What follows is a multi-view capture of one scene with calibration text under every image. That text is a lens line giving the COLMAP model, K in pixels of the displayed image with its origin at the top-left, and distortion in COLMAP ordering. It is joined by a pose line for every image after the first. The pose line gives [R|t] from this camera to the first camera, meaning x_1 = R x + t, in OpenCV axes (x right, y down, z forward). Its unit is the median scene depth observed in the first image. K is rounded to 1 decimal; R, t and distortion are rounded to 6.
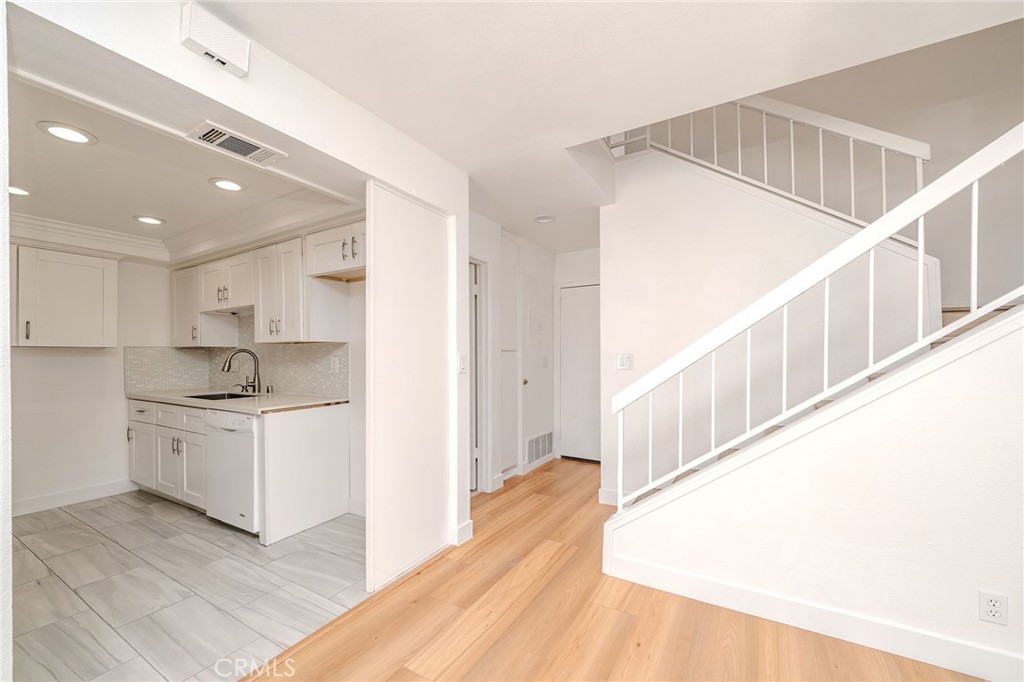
lens RADIAL K [[397.8, 0, 534.6], [0, 397.8, 358.0], [0, 0, 1]] dist [-0.005245, 0.000214]
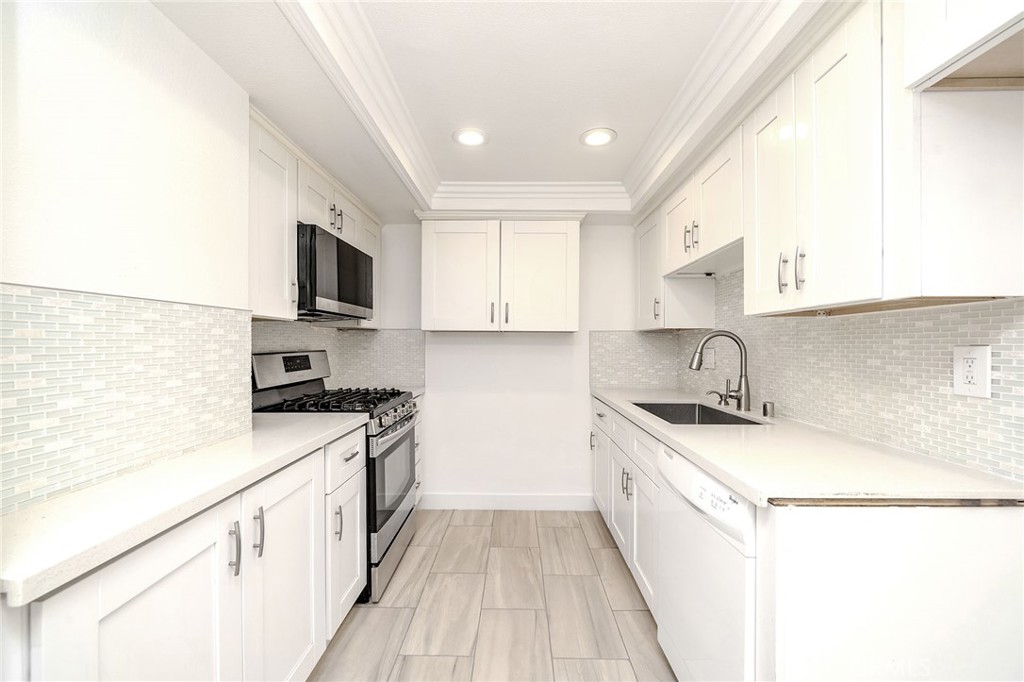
lens RADIAL K [[436.2, 0, 514.0], [0, 436.2, 345.2], [0, 0, 1]] dist [-0.001709, -0.000064]
pose [[0.474389, 0.007798, -0.880281, -0.336873], [-0.008697, 0.999953, 0.004171, -0.002041], [0.880273, 0.005677, 0.474434, 0.455848]]
